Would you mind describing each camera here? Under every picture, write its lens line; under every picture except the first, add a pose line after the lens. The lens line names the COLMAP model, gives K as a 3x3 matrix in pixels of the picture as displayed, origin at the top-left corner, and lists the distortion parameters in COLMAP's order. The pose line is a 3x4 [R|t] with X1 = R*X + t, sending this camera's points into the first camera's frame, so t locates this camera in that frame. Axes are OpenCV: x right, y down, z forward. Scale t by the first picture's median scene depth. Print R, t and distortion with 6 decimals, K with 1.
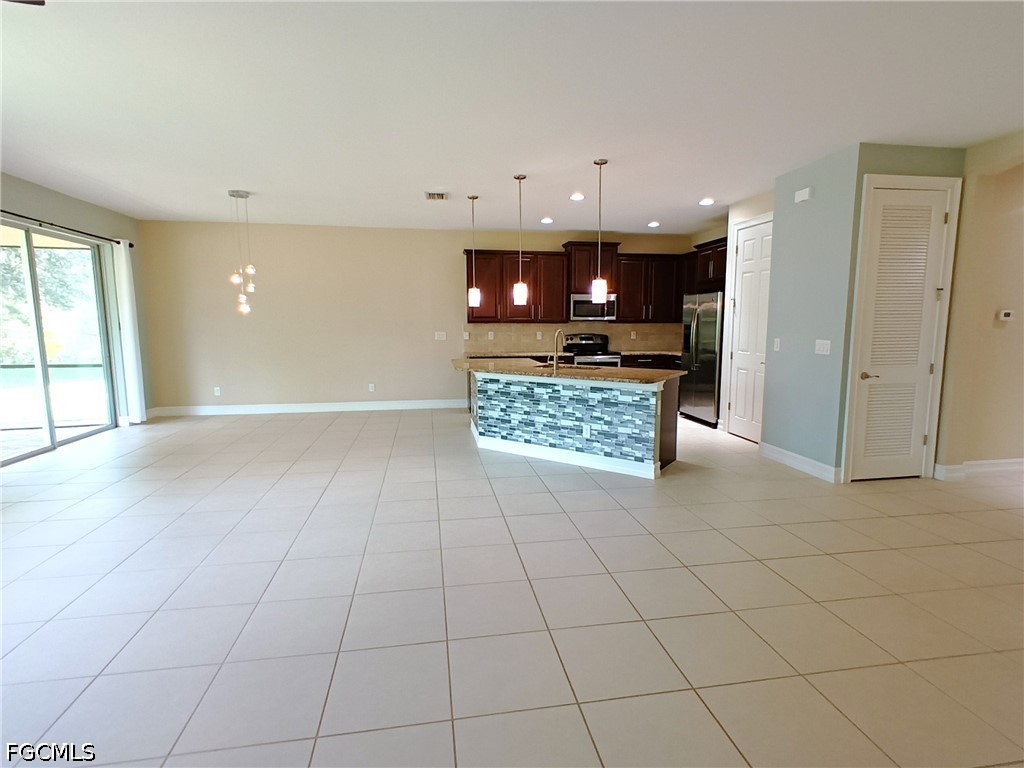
lens RADIAL K [[506.6, 0, 511.7], [0, 506.6, 385.6], [0, 0, 1]] dist [0.009281, -0.003569]
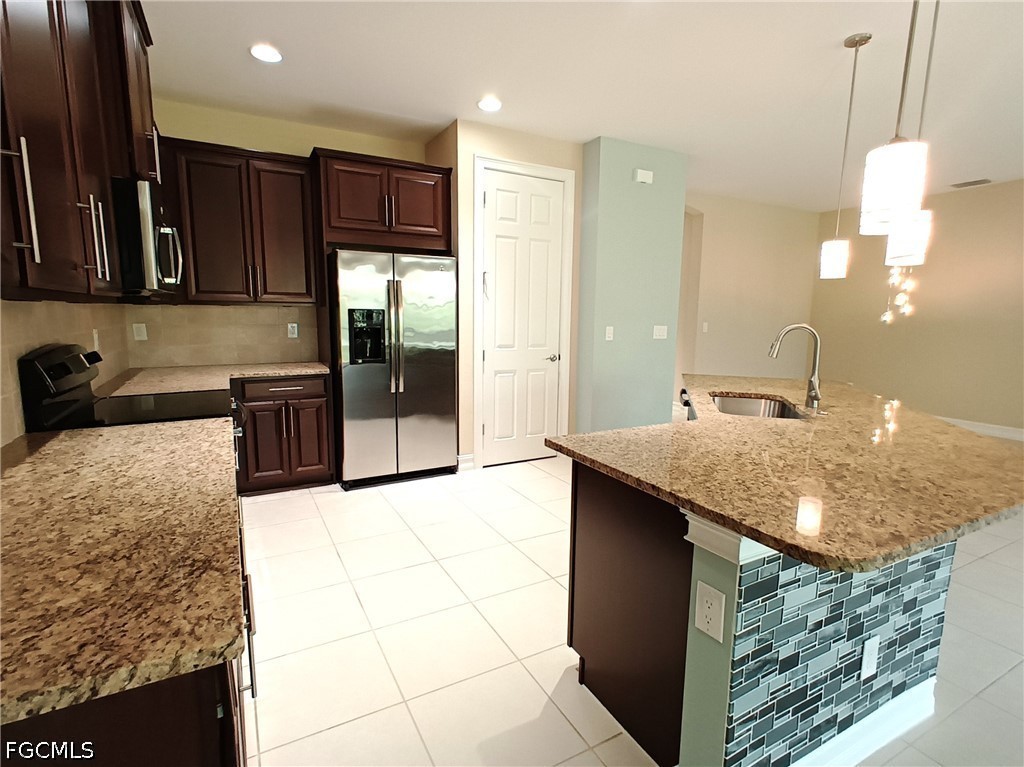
lens RADIAL K [[506.6, 0, 500.6], [0, 506.6, 389.9], [0, 0, 1]] dist [0.009281, -0.003569]
pose [[-0.316610, -0.149582, 0.936687, -0.219464], [0.107153, 0.975527, 0.192003, -0.140901], [-0.942484, 0.161159, -0.292834, 1.164819]]
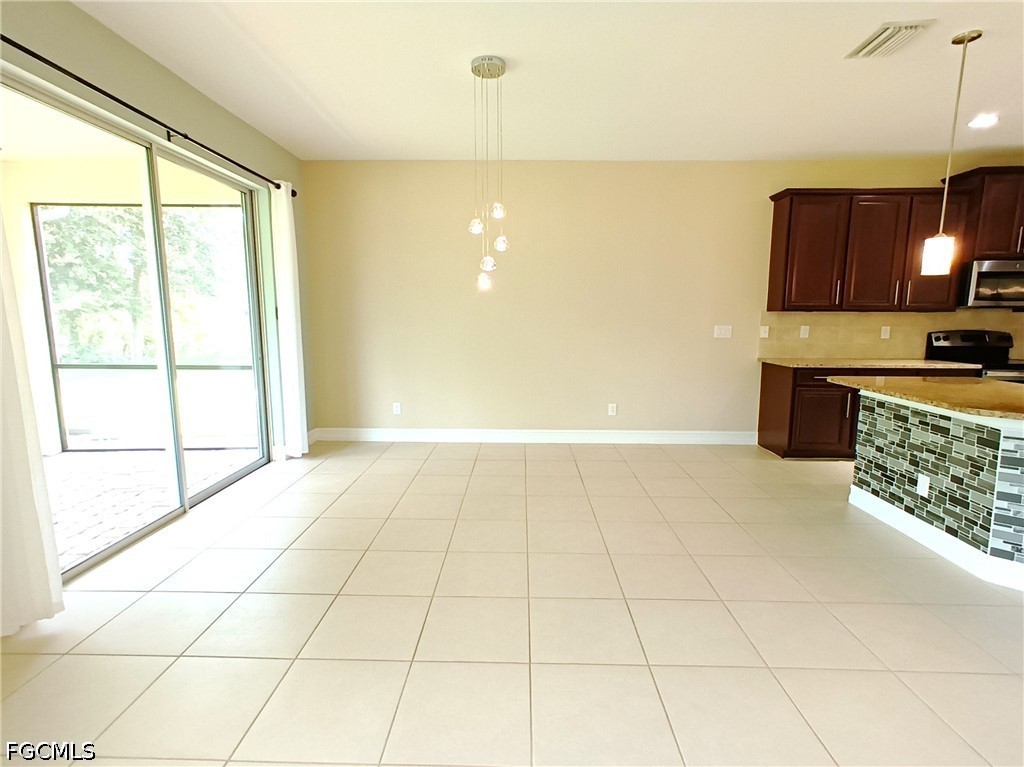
lens RADIAL K [[506.6, 0, 515.4], [0, 506.6, 382.6], [0, 0, 1]] dist [0.009281, -0.003569]
pose [[0.983291, 0.028914, -0.179727, -0.358812], [-0.027061, 0.999552, 0.012759, -0.045234], [0.180016, -0.007682, 0.983634, 0.421565]]
